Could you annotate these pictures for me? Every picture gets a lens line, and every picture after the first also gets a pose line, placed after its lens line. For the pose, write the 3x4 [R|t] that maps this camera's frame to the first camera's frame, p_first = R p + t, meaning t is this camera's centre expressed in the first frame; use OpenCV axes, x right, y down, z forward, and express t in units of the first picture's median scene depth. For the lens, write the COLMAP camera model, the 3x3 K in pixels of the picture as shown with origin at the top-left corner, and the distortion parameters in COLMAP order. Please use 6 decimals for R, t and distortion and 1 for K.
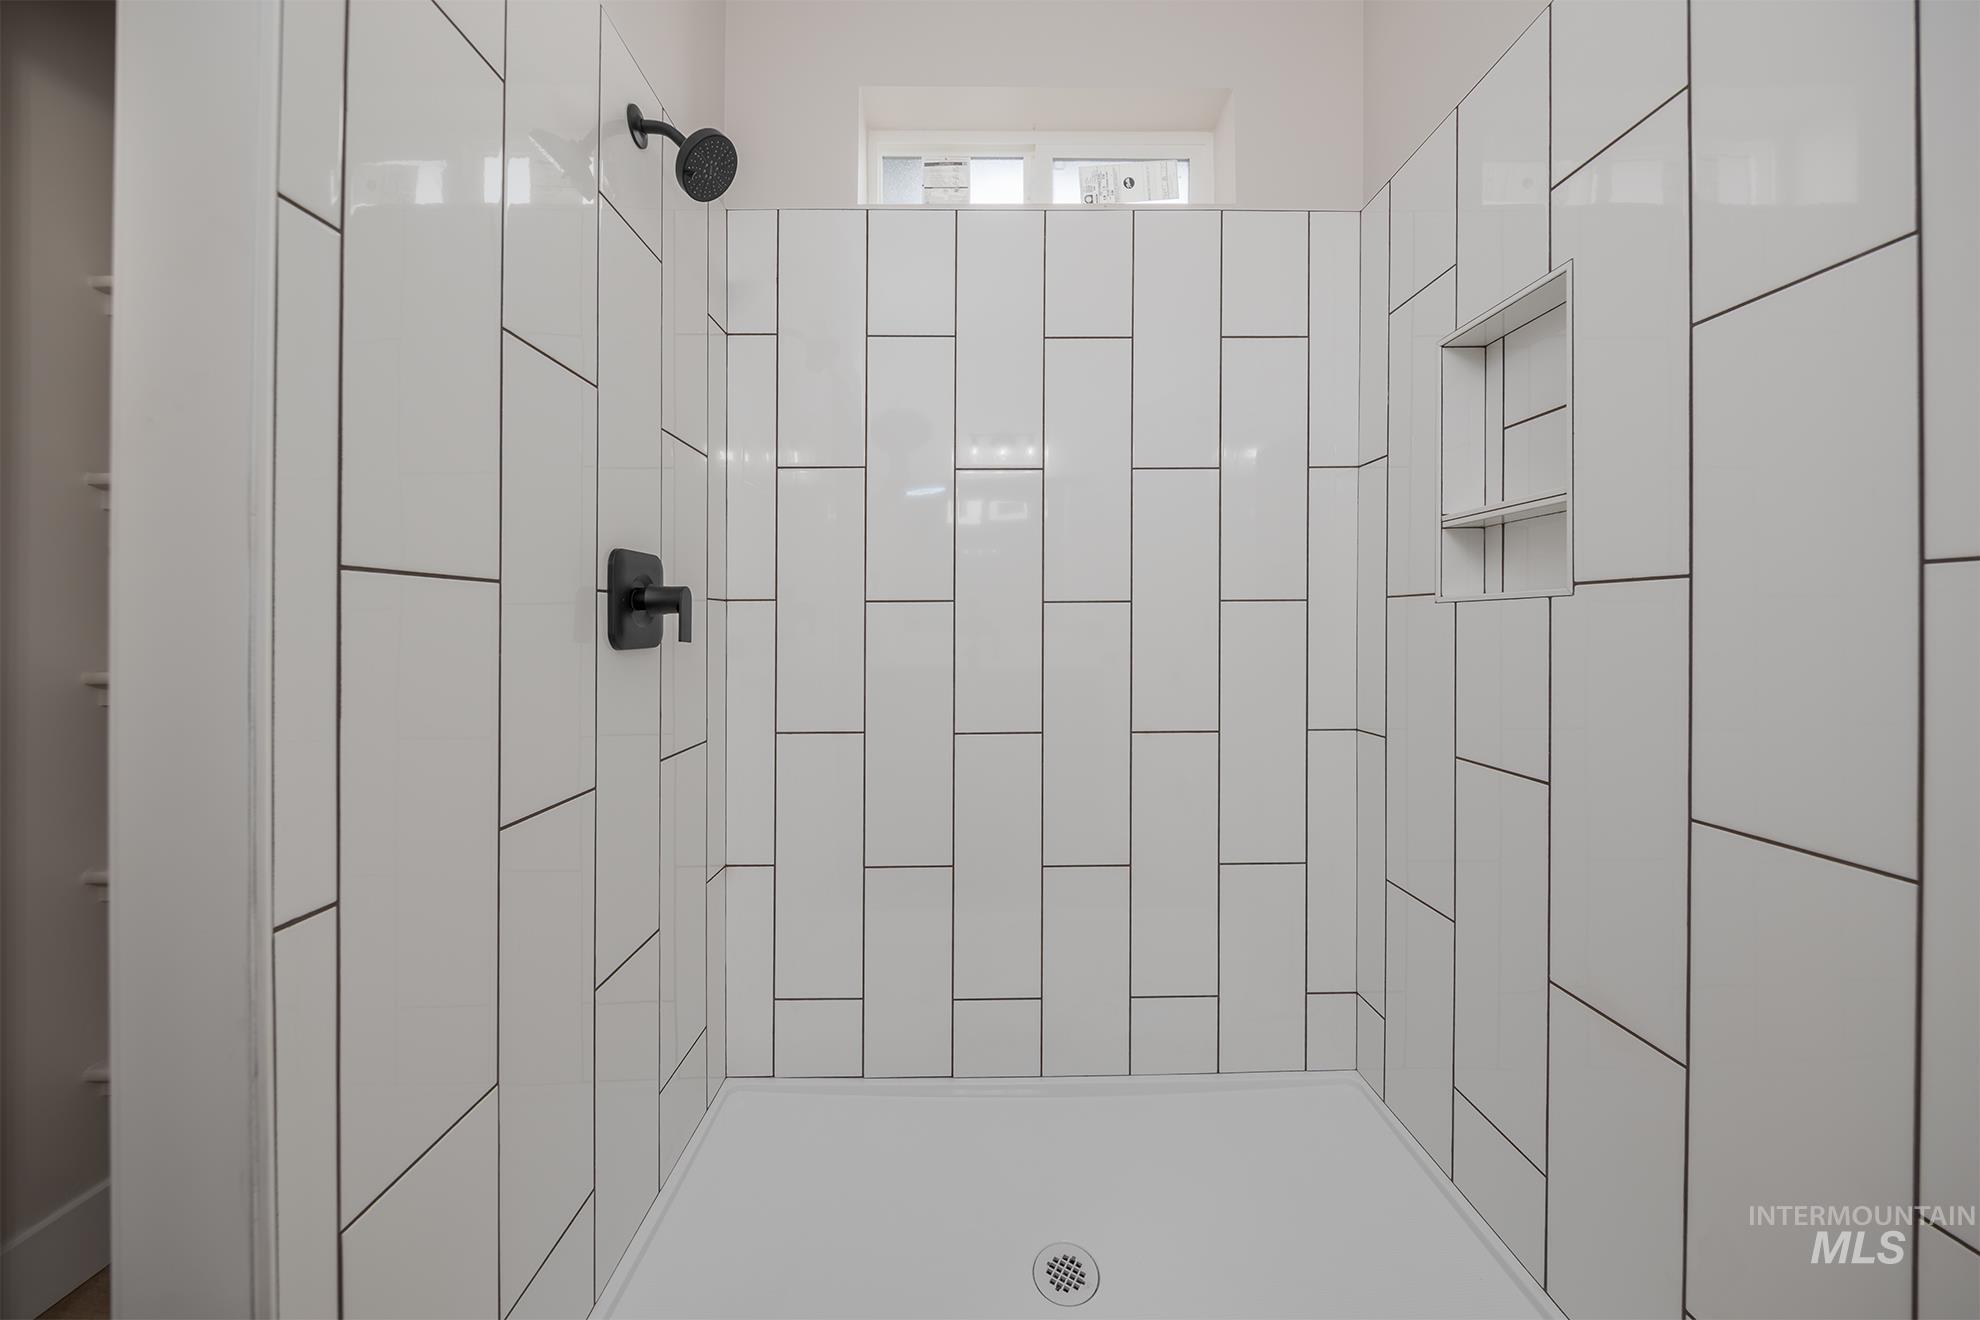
lens RADIAL K [[645.9, 0, 983.8], [0, 645.9, 644.6], [0, 0, 1]] dist [0.001644, 0.000042]
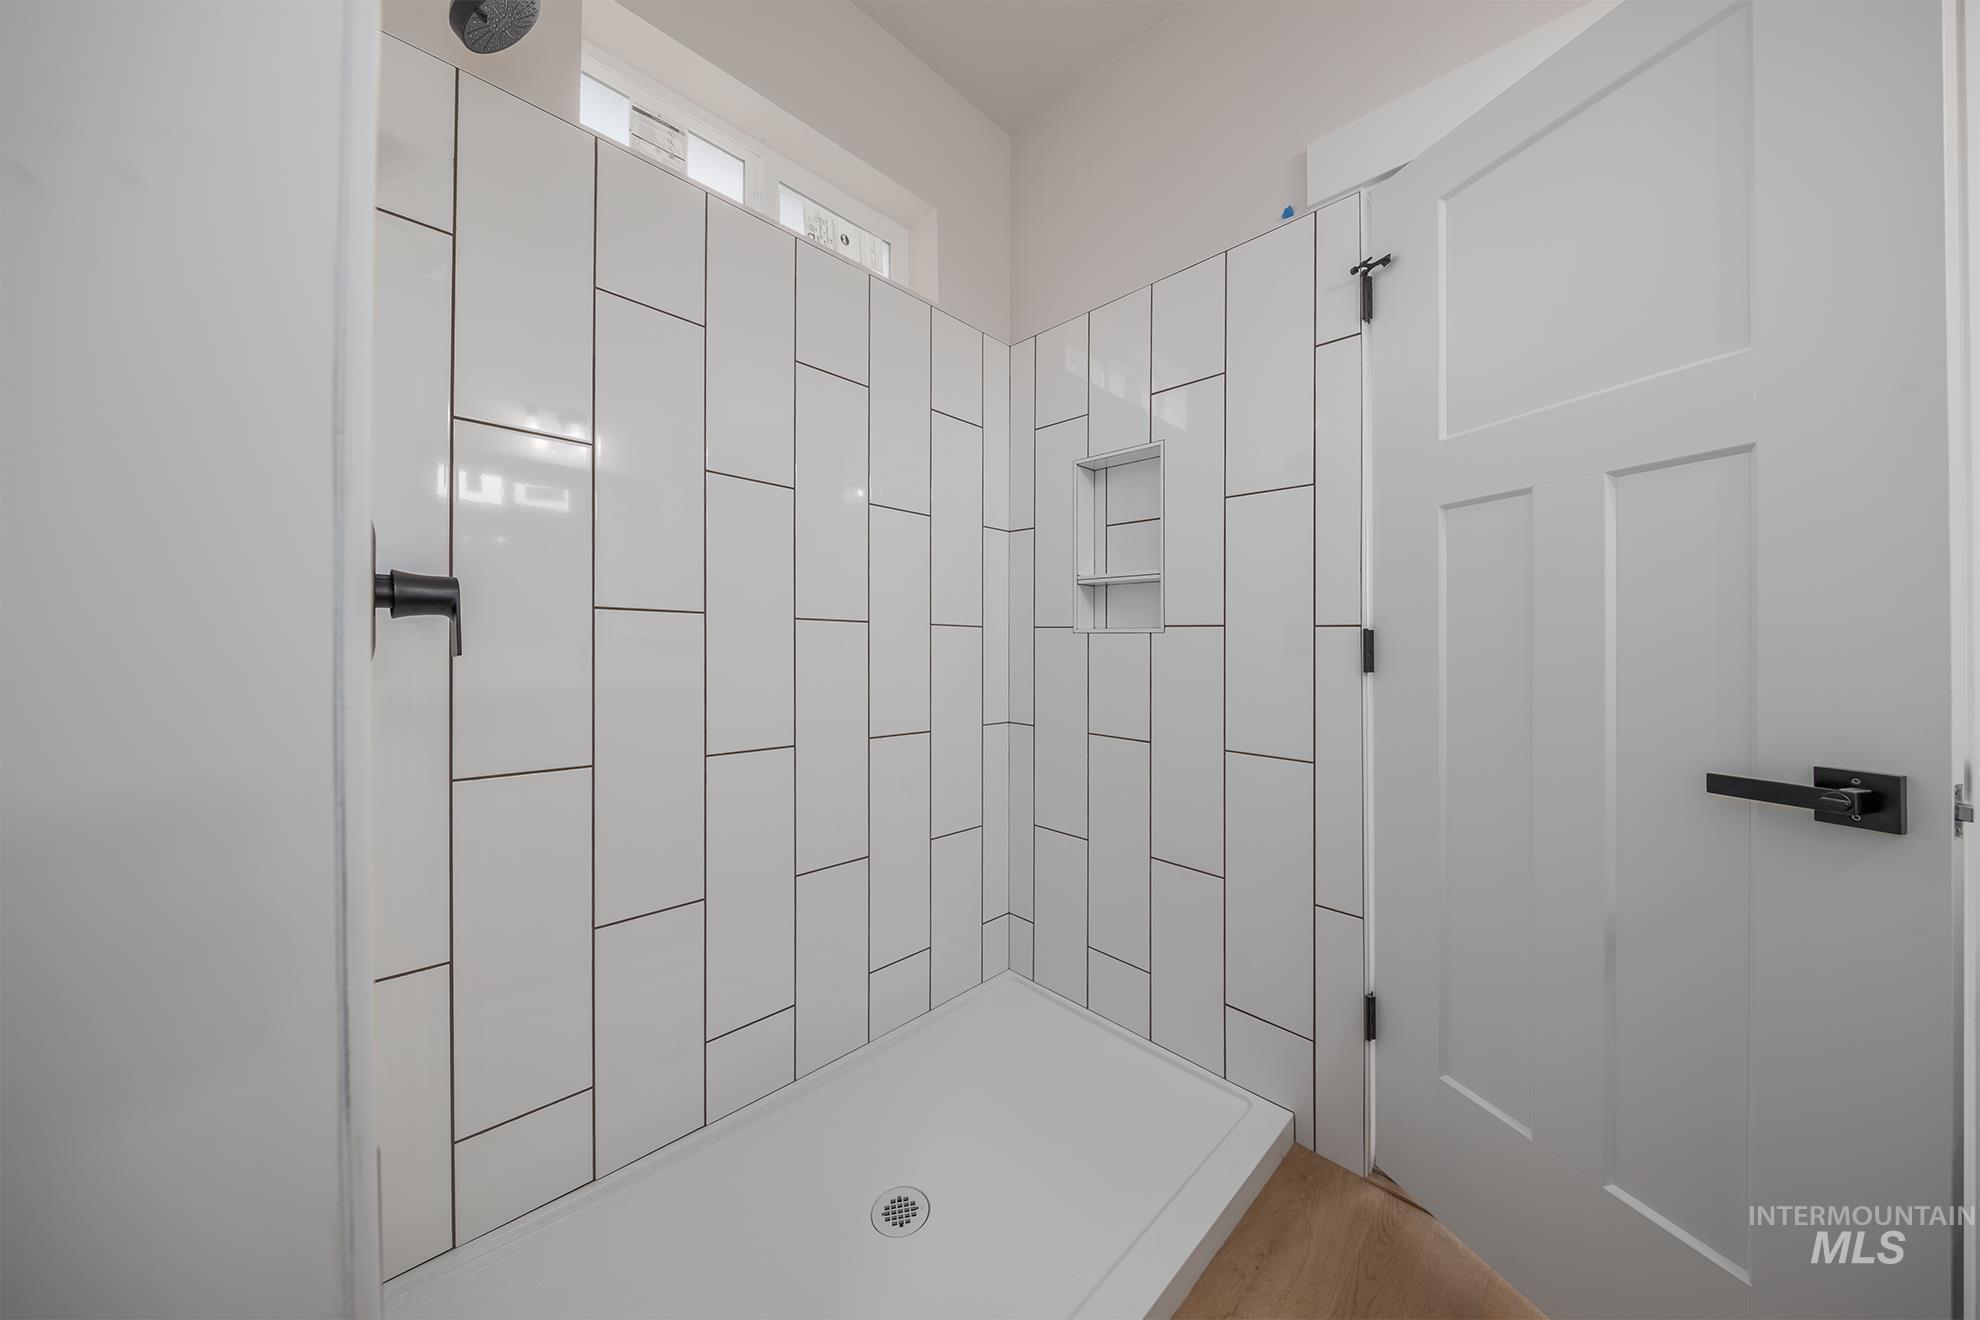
lens RADIAL K [[645.9, 0, 976.0], [0, 645.9, 659.9], [0, 0, 1]] dist [0.001644, 0.000042]
pose [[0.719219, 0.001221, 0.694782, -0.422896], [-0.002456, 0.999997, 0.000784, -0.001752], [-0.694779, -0.002270, 0.719220, 0.061498]]
